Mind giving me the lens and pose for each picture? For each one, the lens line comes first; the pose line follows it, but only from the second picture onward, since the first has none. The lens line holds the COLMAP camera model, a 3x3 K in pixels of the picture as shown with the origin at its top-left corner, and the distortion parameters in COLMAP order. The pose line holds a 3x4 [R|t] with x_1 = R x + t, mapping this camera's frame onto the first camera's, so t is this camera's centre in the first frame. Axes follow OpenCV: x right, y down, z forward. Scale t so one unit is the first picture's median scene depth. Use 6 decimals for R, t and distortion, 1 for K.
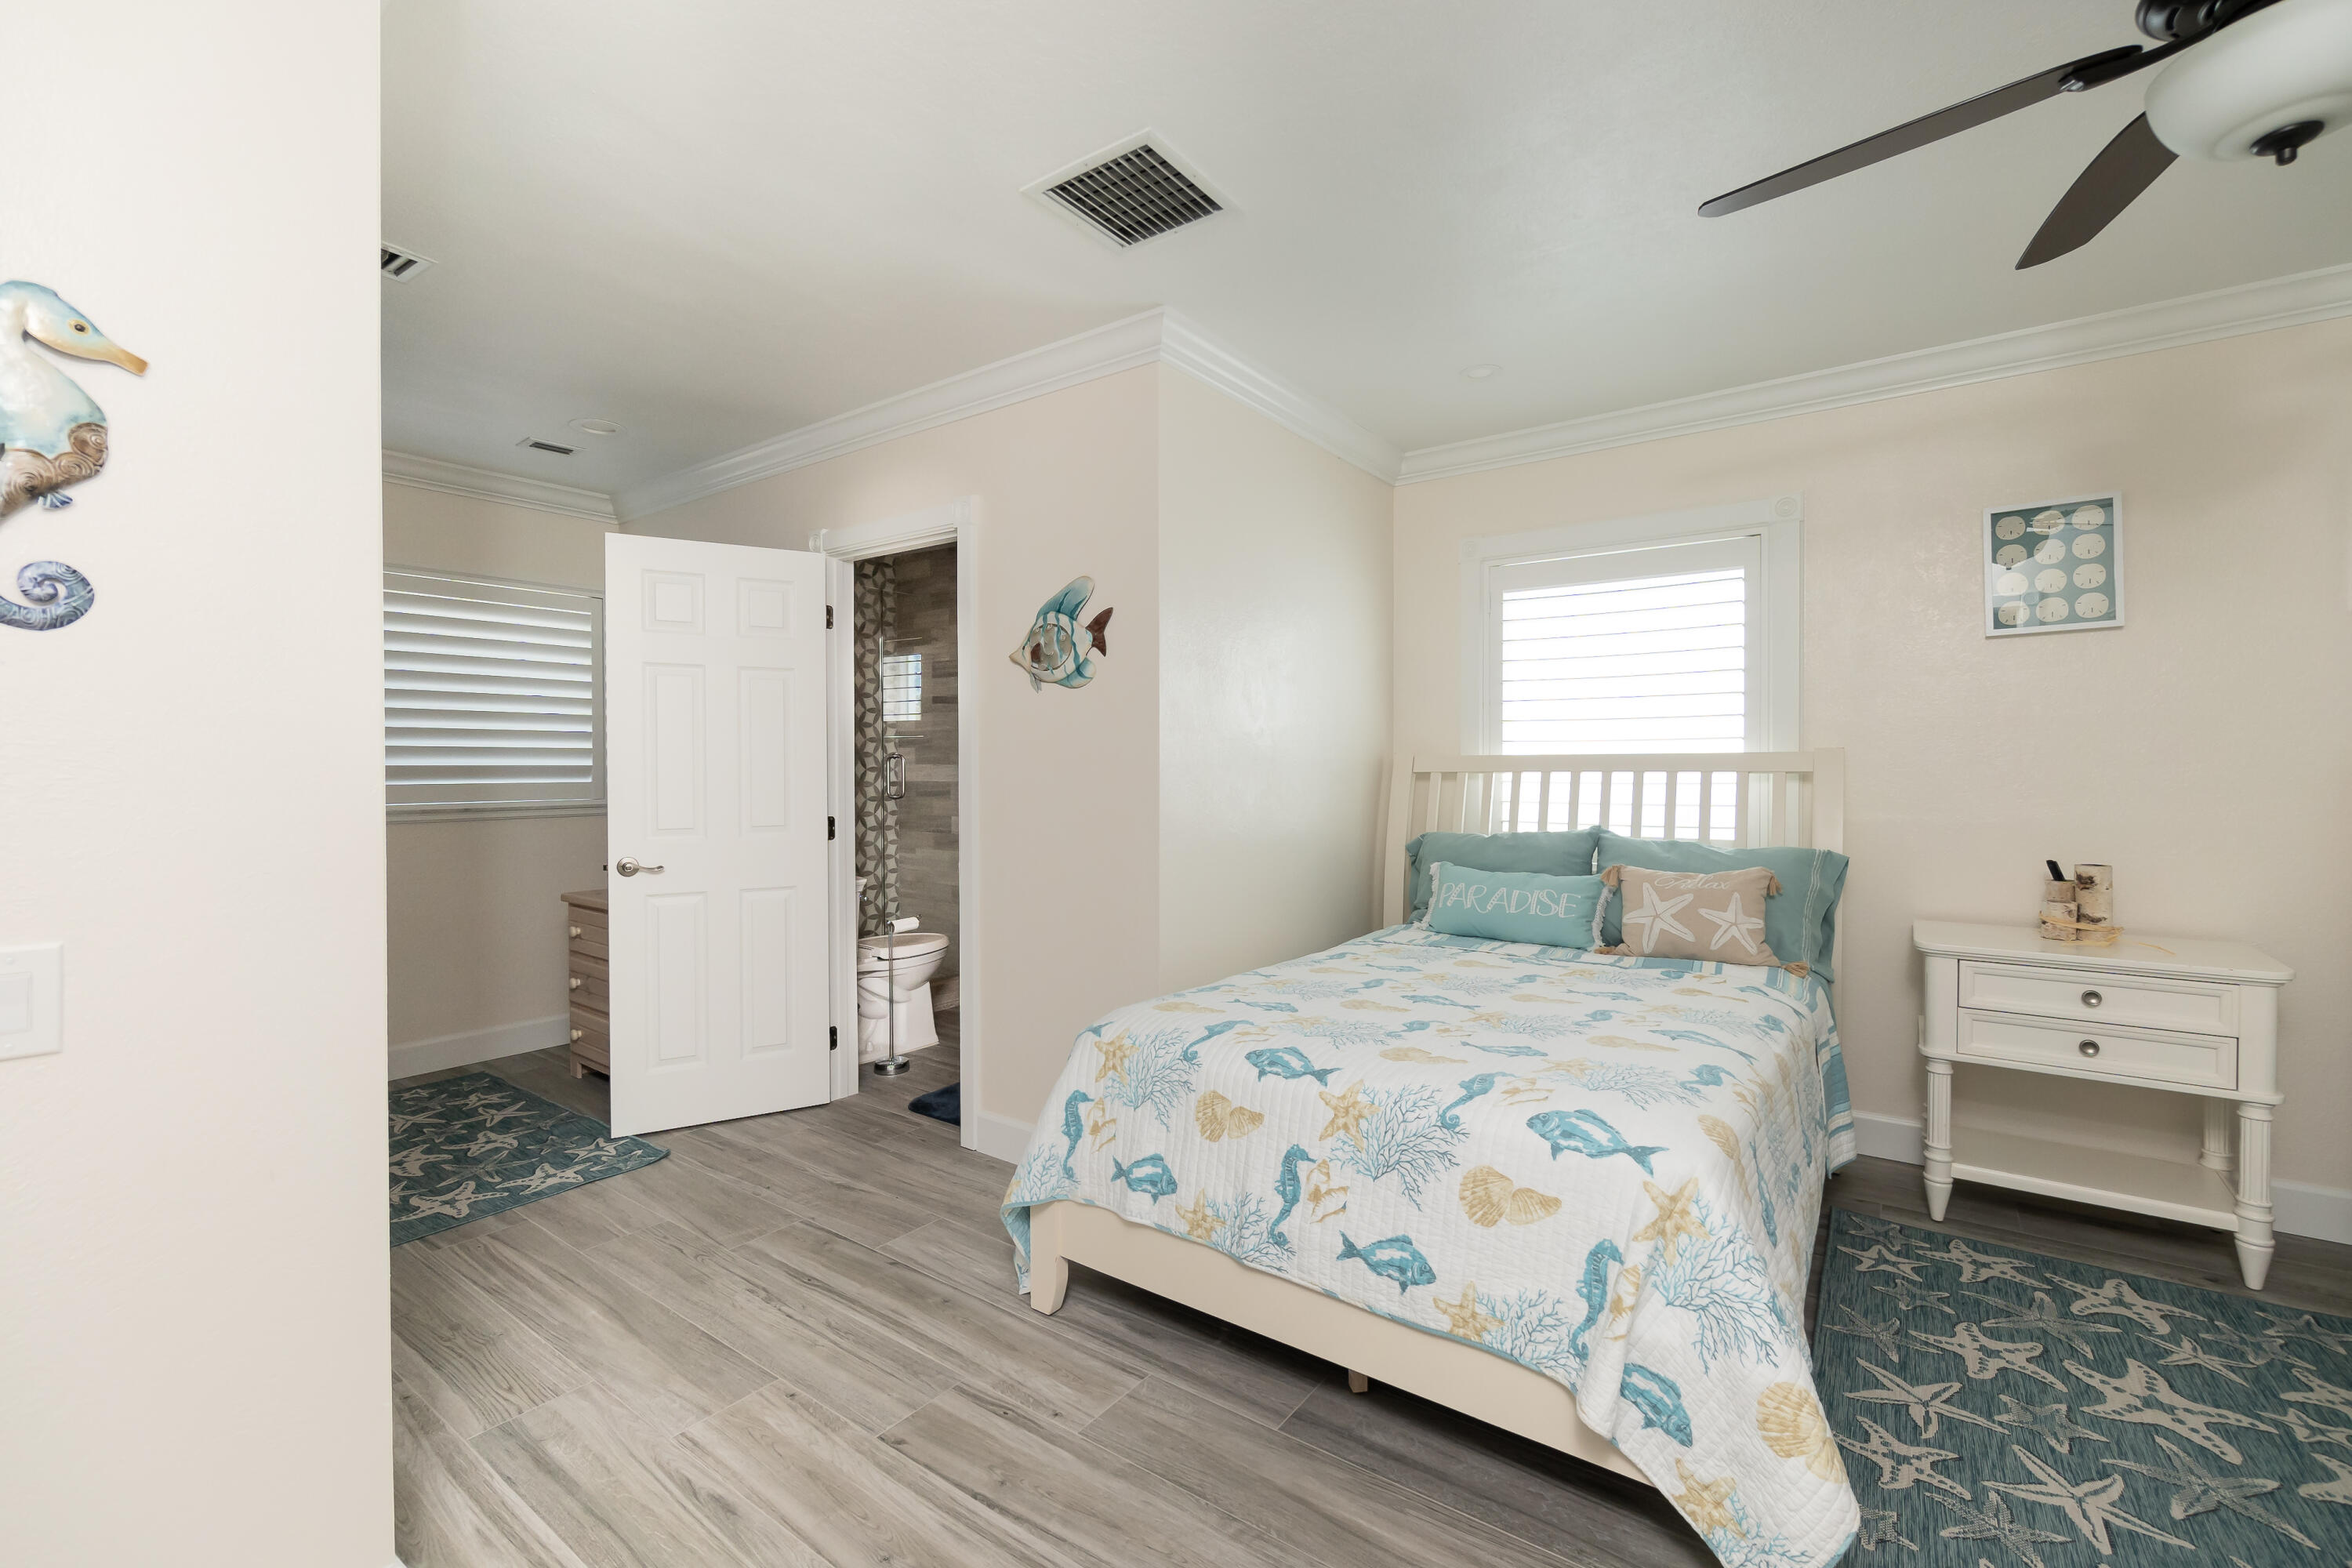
lens RADIAL K [[1038.7, 0, 1181.7], [0, 1038.7, 757.4], [0, 0, 1]] dist [-0.001181, 0.000432]
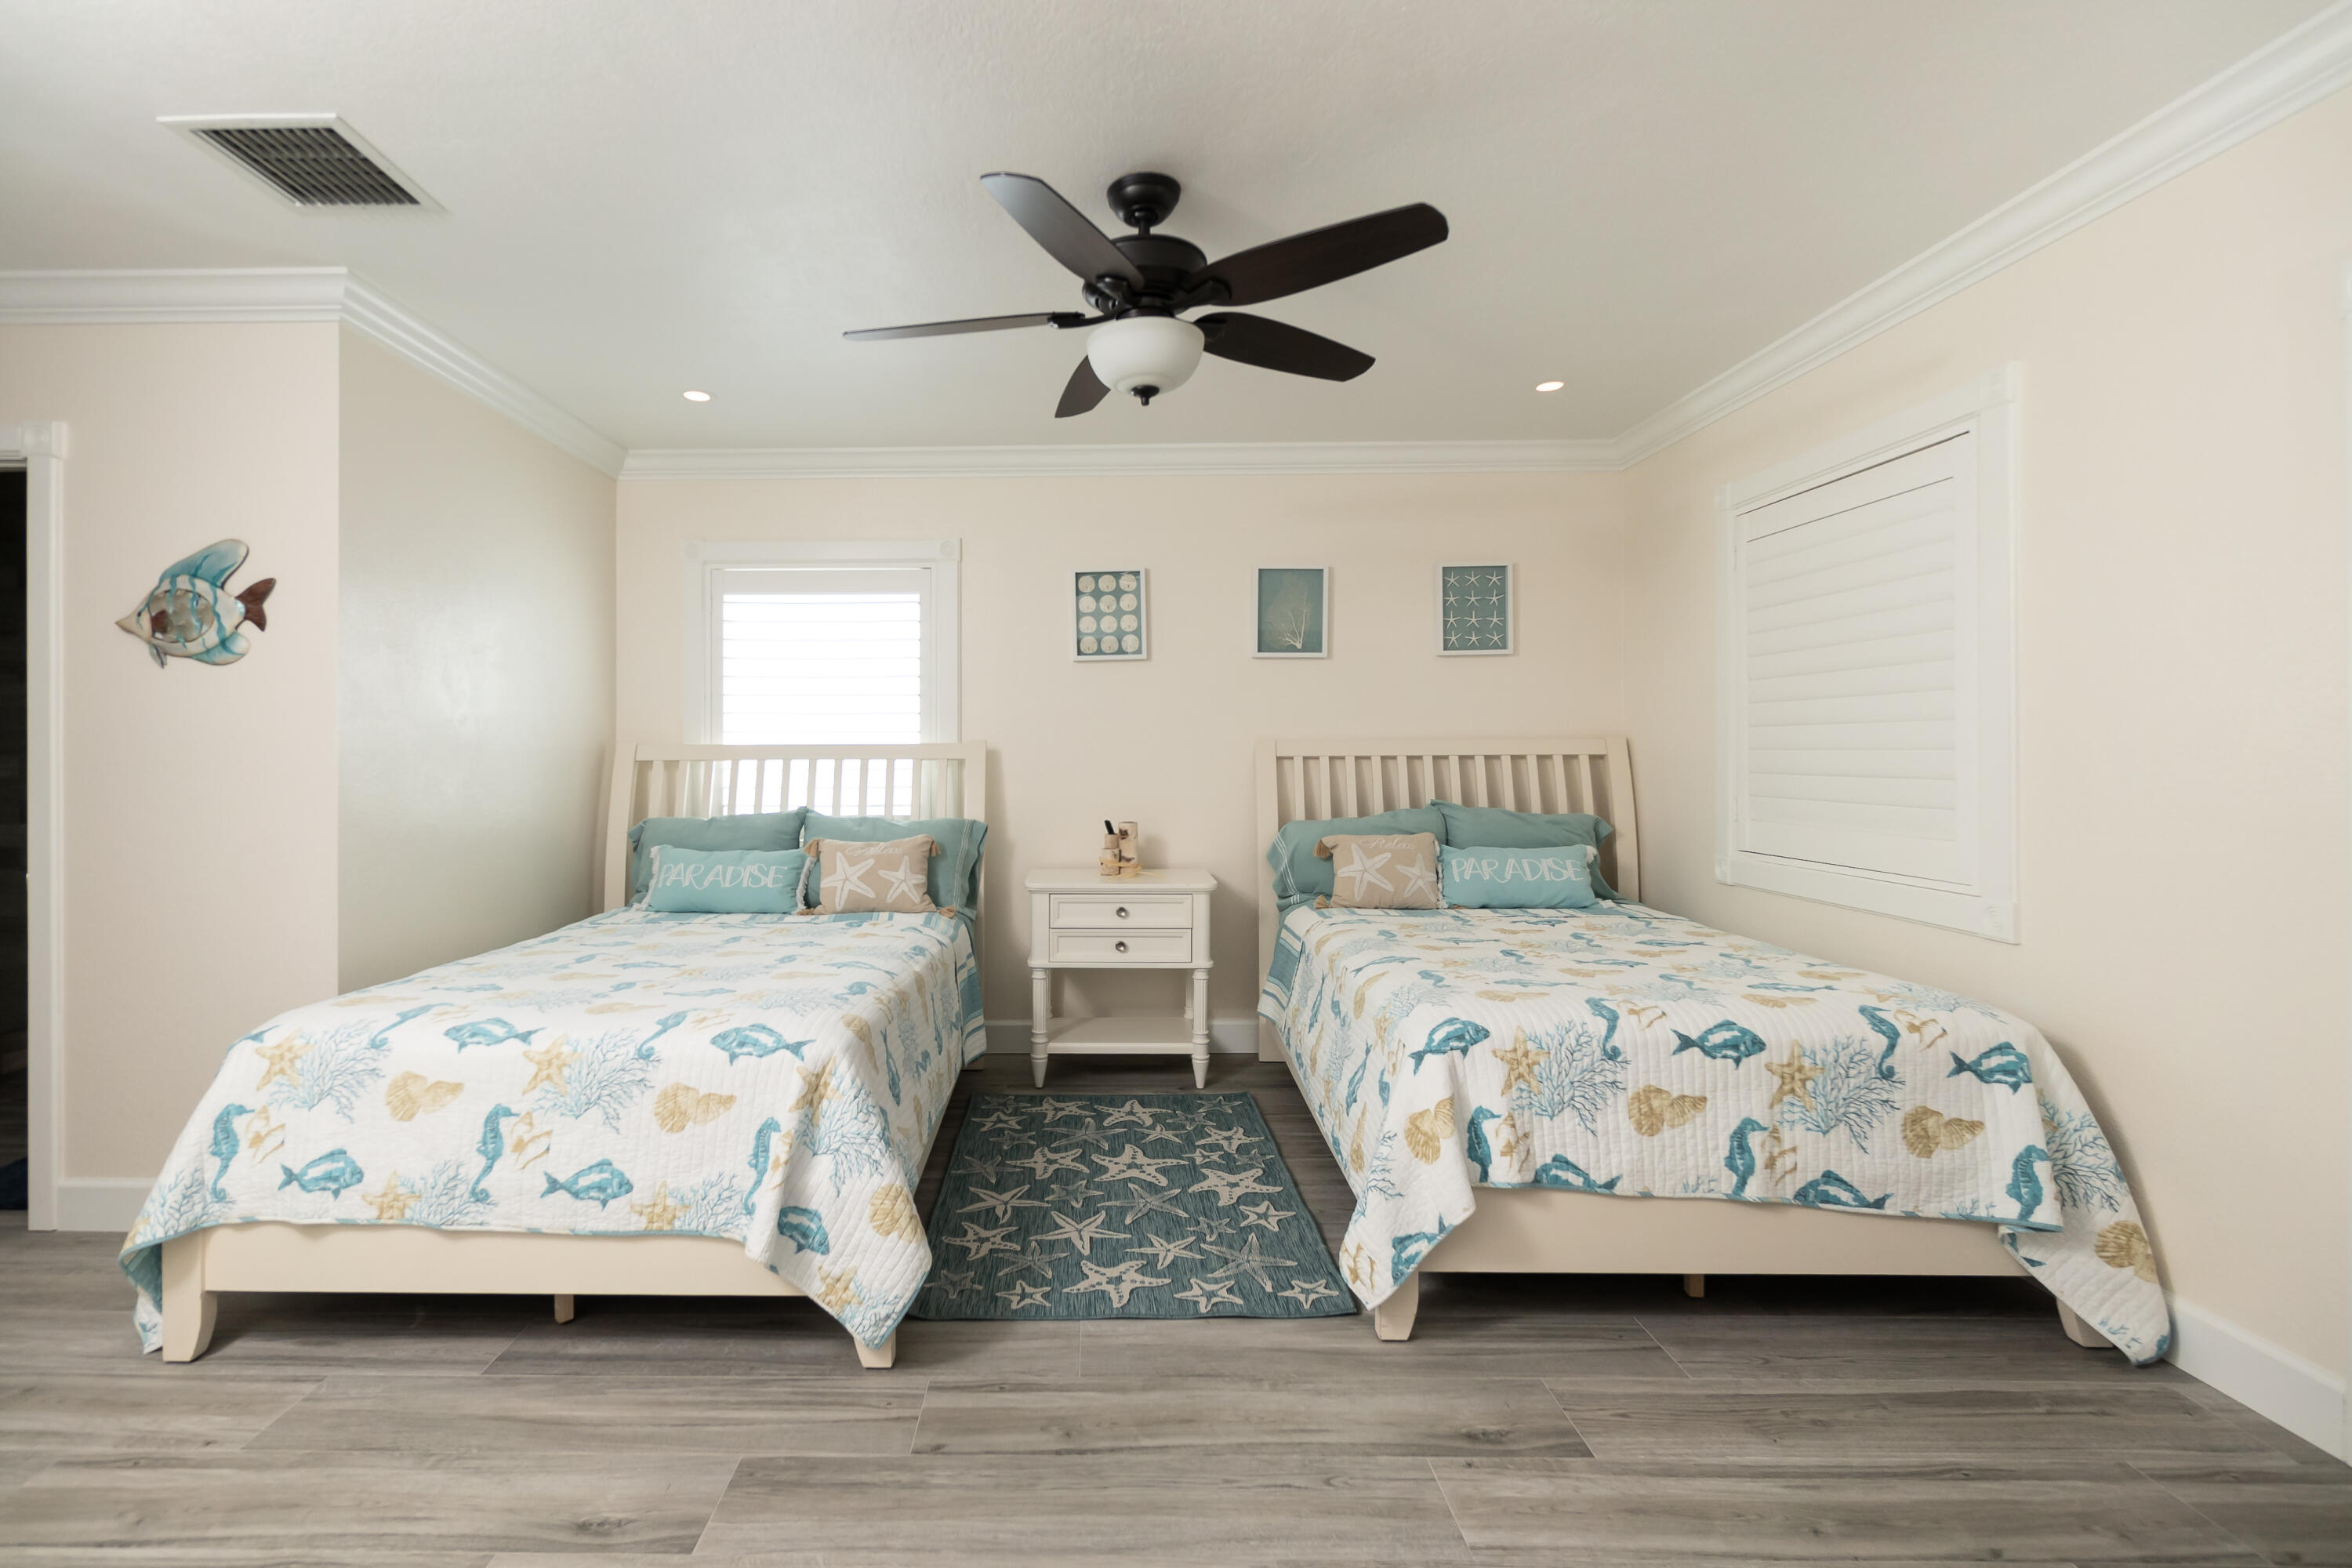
lens RADIAL K [[1170.3, 0, 1171.8], [0, 1170.3, 758.0], [0, 0, 1]] dist [-0.007167, 0.000390]
pose [[0.816281, 0.000853, 0.577654, -0.018145], [-0.004607, 0.999977, 0.005033, 0.004932], [-0.577636, -0.006770, 0.816266, -0.363659]]
